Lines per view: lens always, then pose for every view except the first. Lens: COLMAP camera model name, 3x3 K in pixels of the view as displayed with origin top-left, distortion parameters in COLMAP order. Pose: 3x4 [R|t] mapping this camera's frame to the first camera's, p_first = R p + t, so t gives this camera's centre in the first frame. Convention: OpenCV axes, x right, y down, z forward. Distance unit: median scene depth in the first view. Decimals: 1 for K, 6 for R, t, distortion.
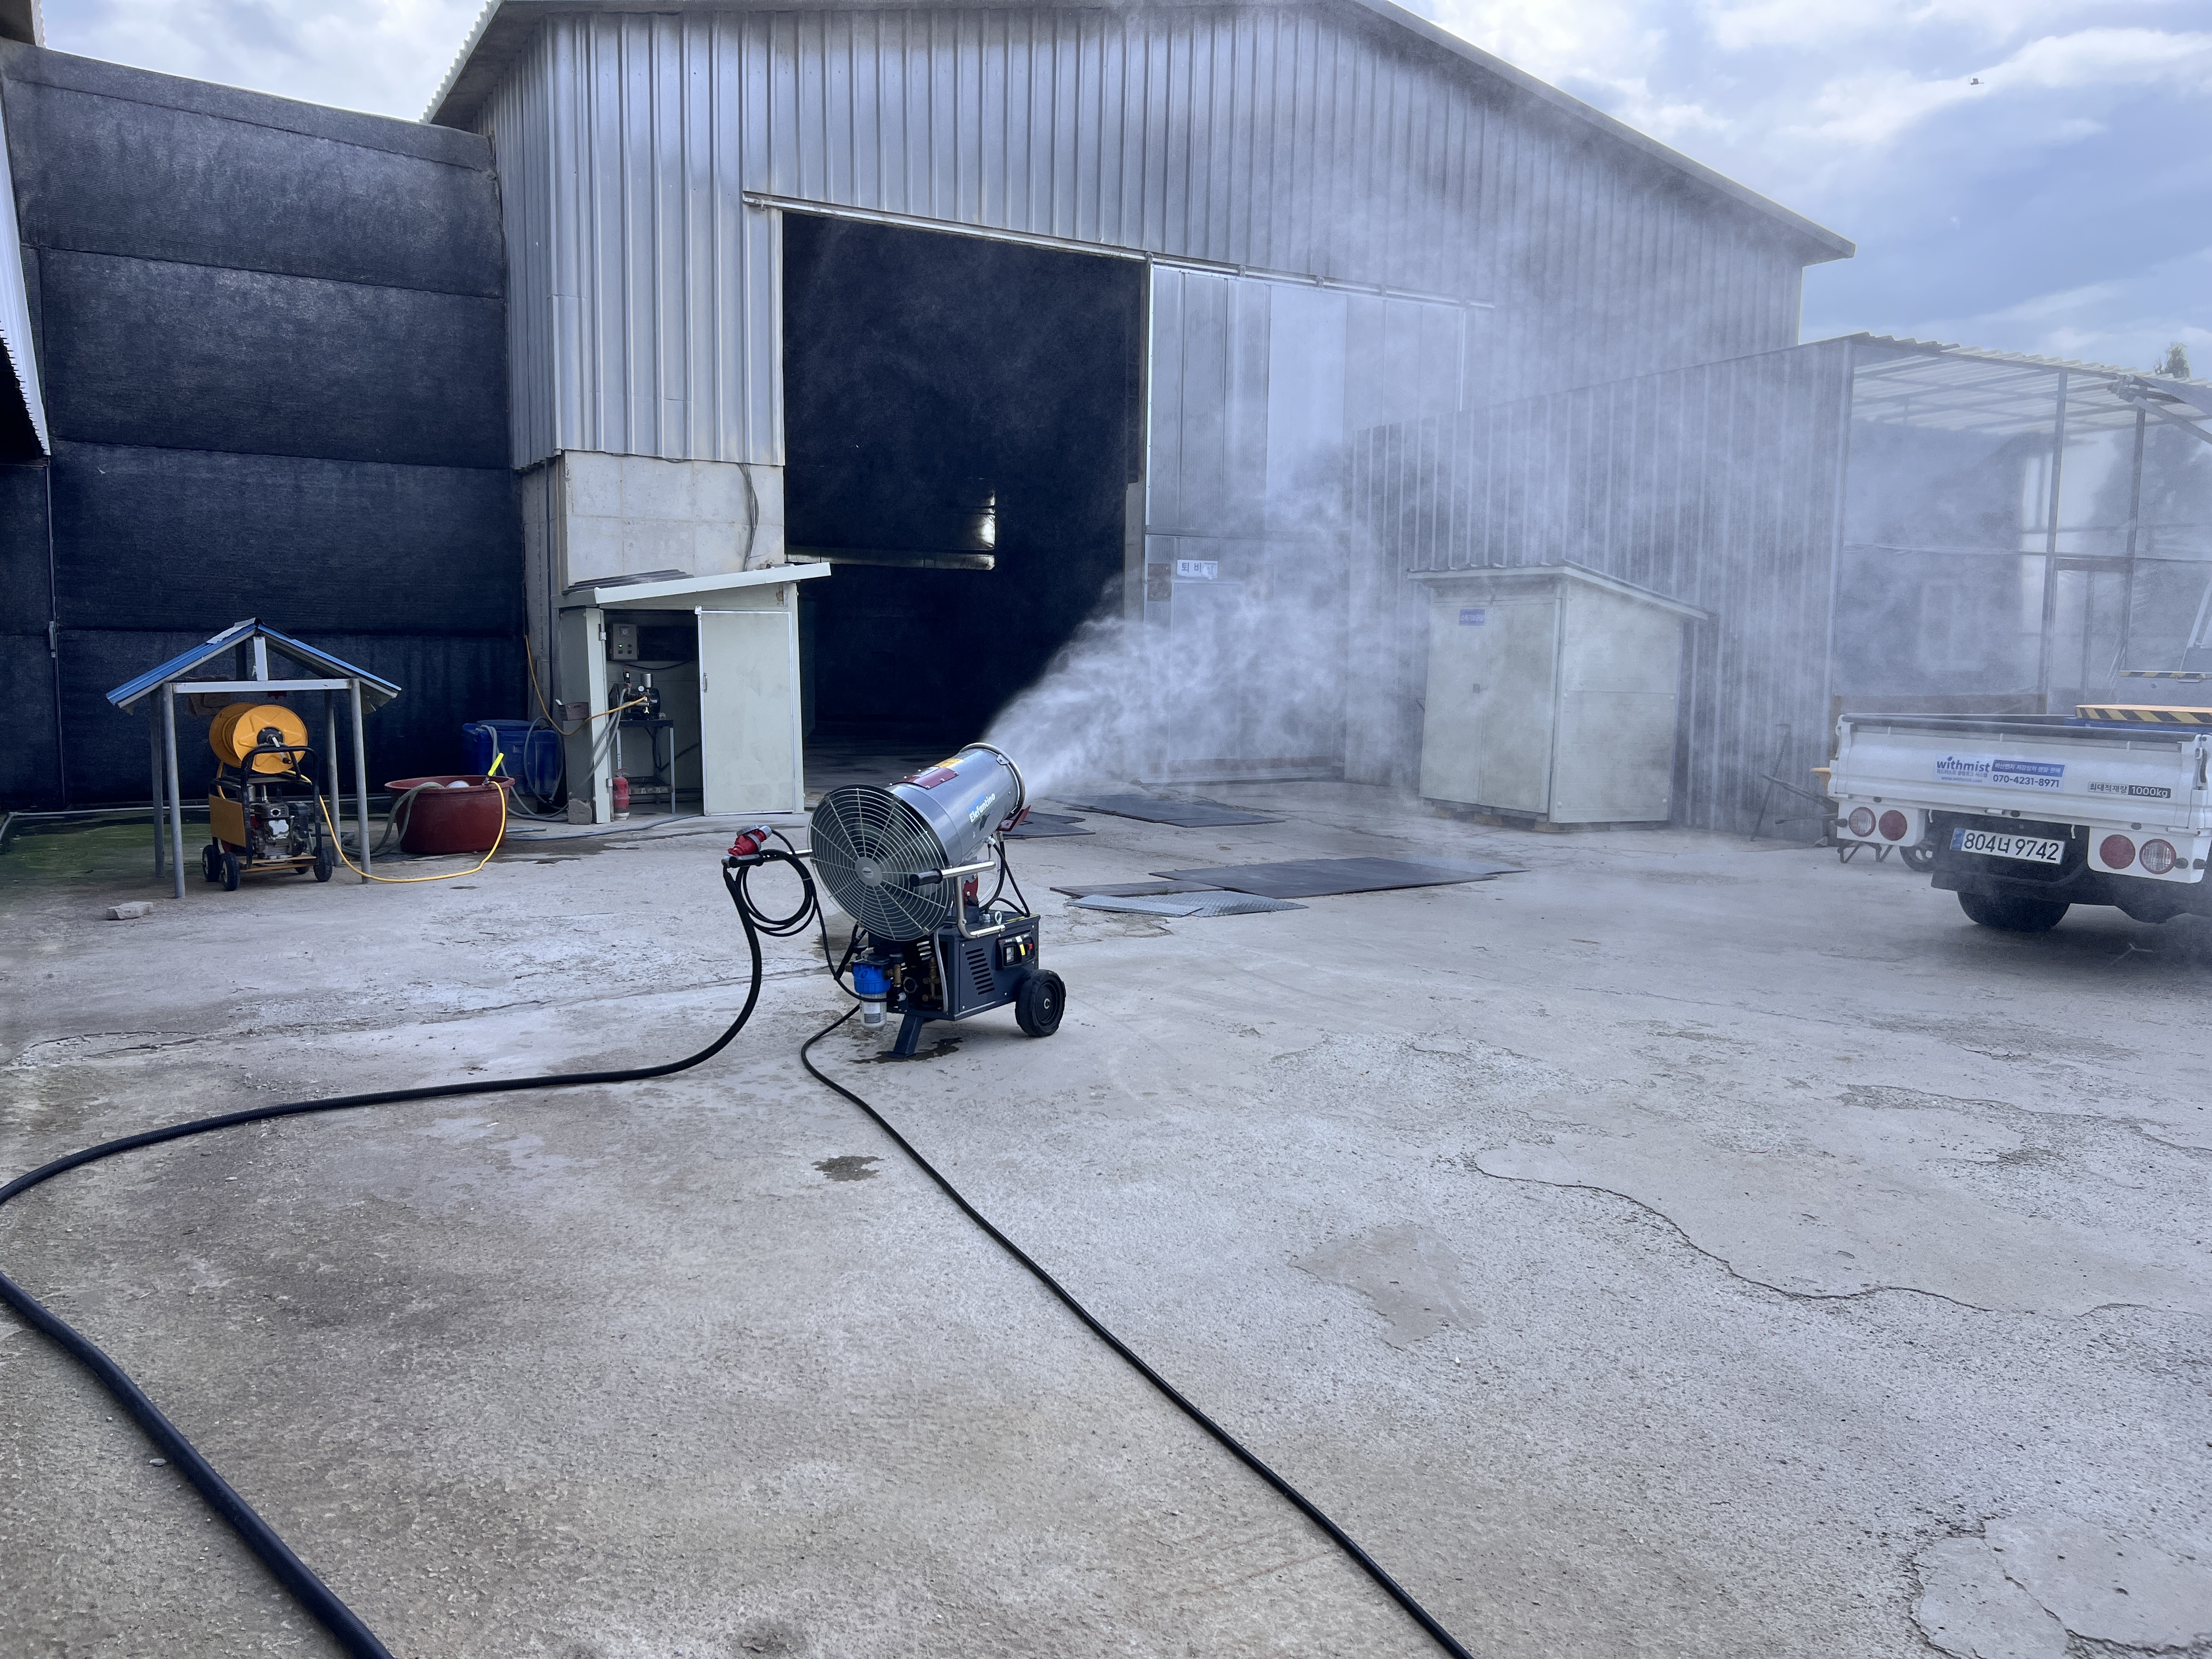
lens RADIAL K [[1832.7, 0, 1106.0], [0, 1832.7, 829.5], [0, 0, 1]] dist [-0.003239, -0.006235]
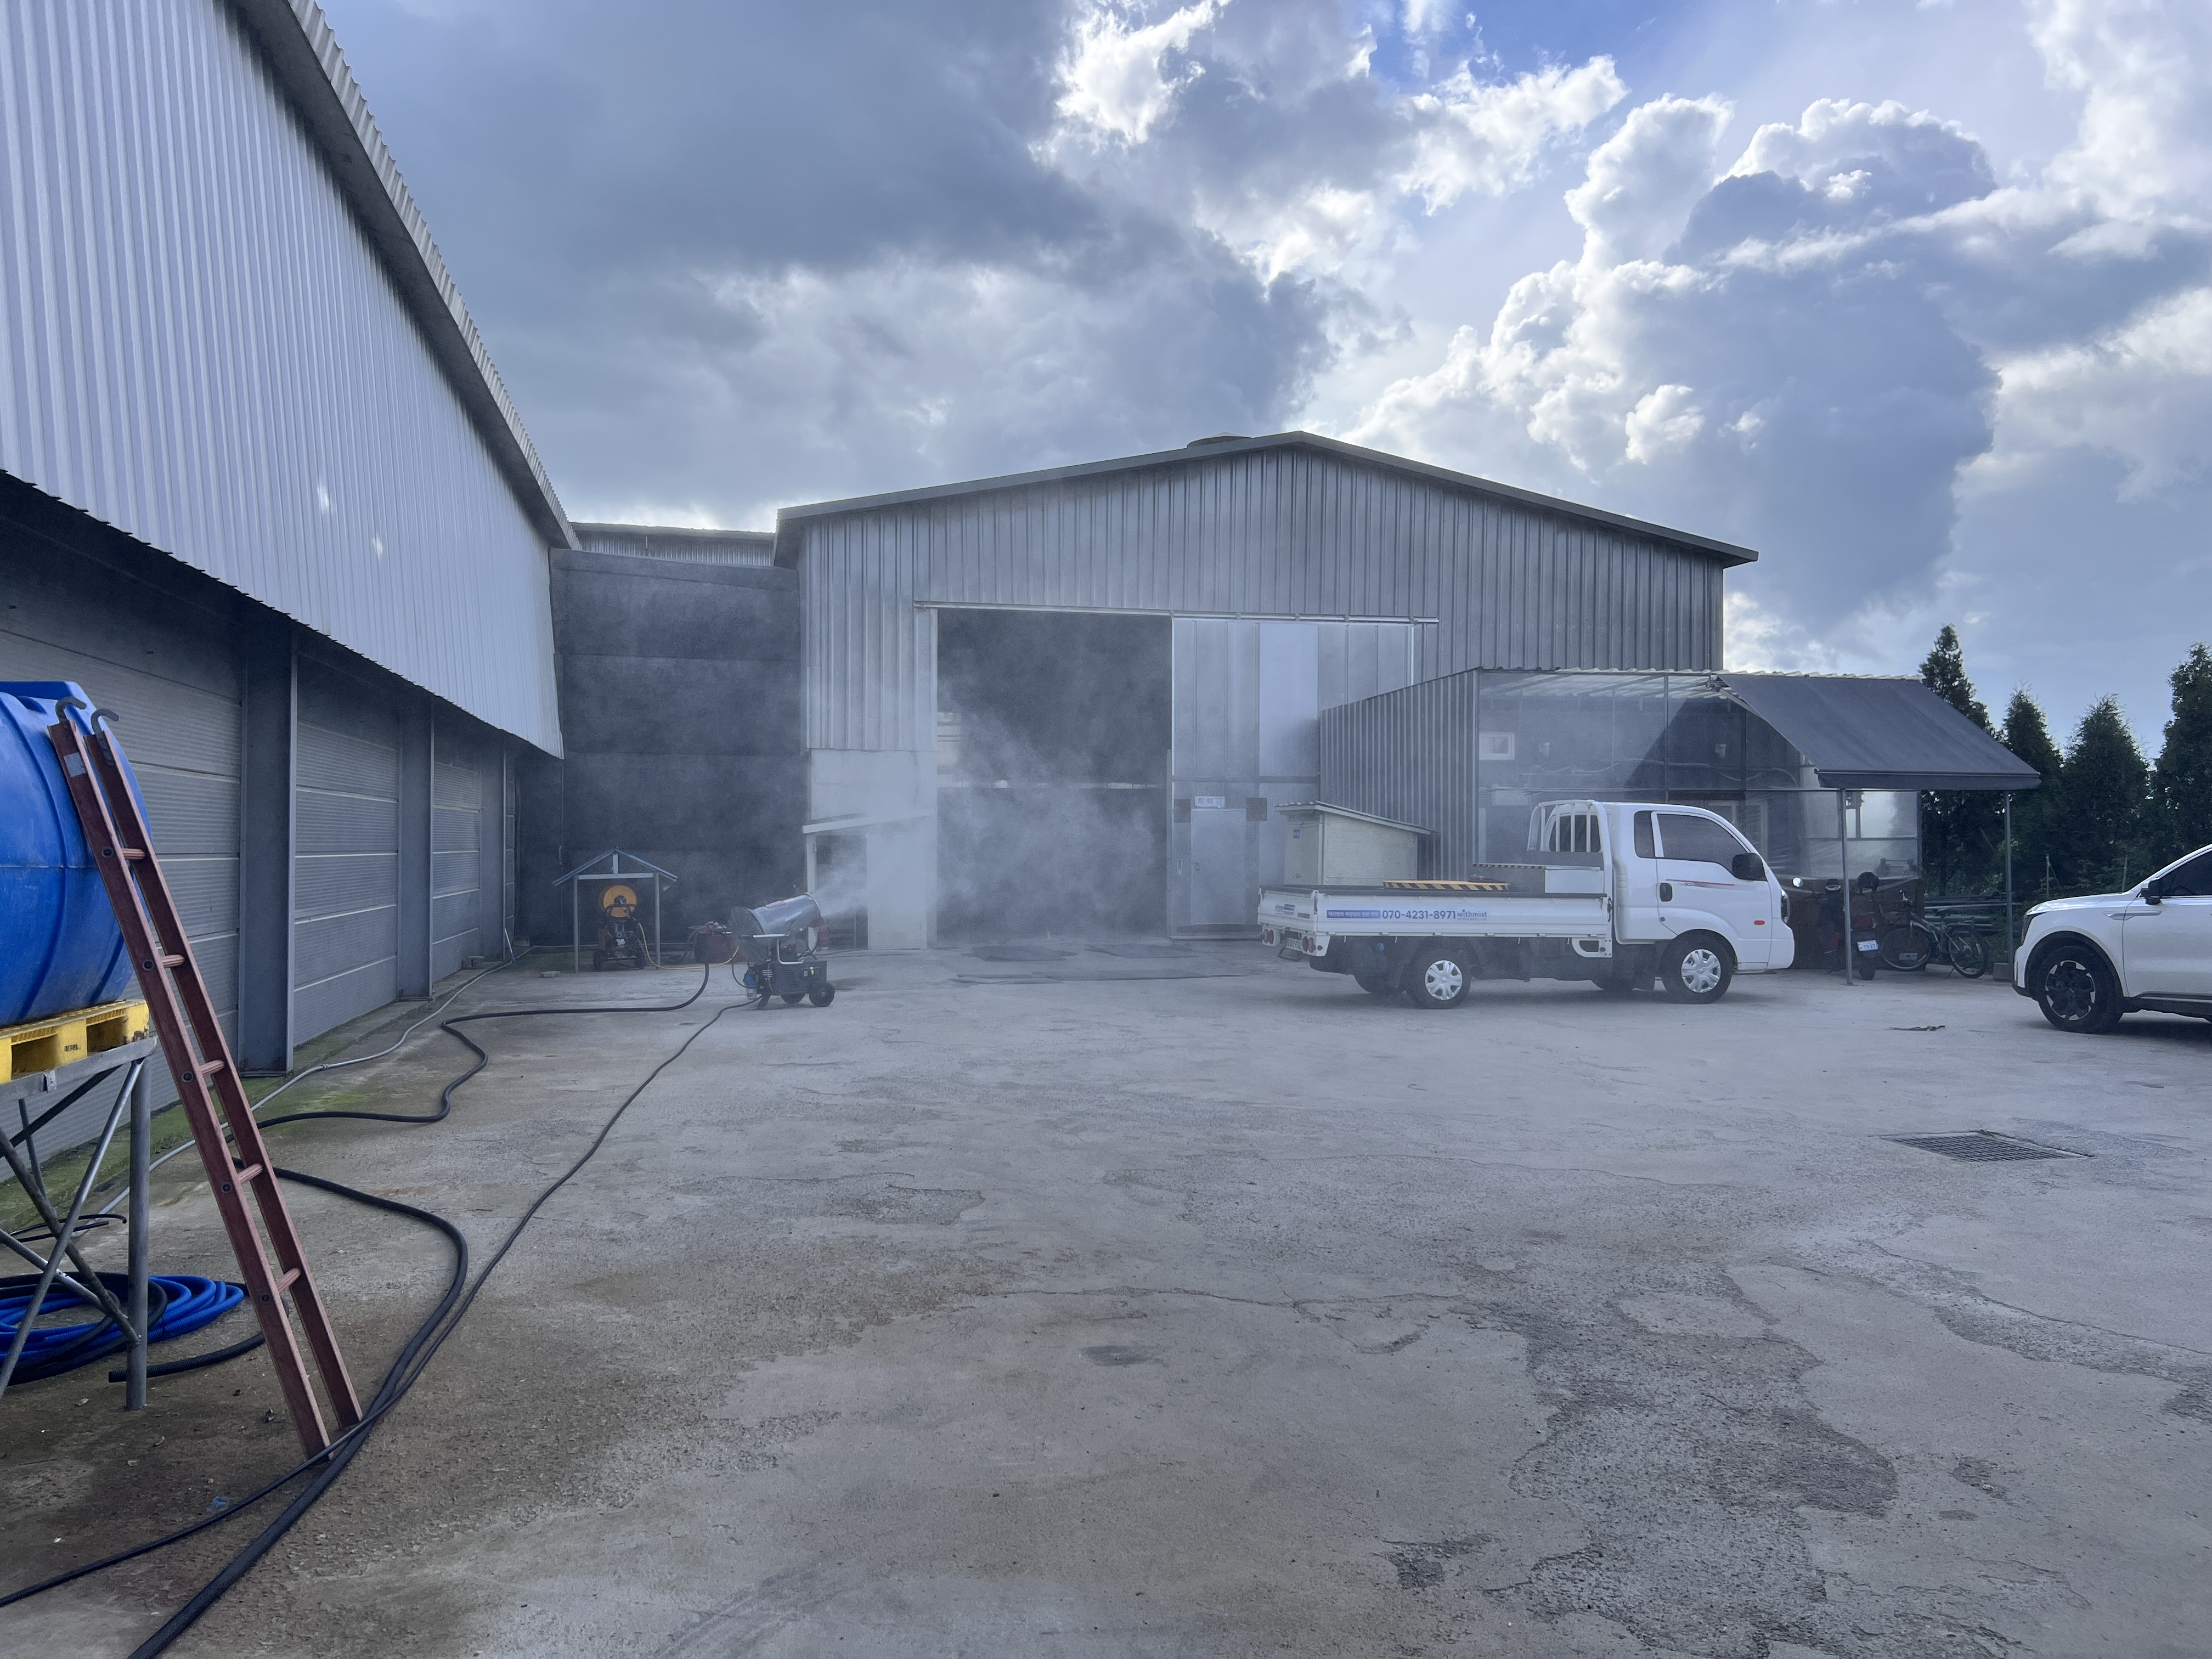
lens RADIAL K [[1832.7, 0, 1106.0], [0, 1832.7, 829.5], [0, 0, 1]] dist [-0.003239, -0.006235]
pose [[0.951665, -0.013364, -0.306847, 0.542496], [-0.020462, 0.994075, -0.106757, 0.061647], [0.306455, 0.107876, 0.945753, -0.627021]]
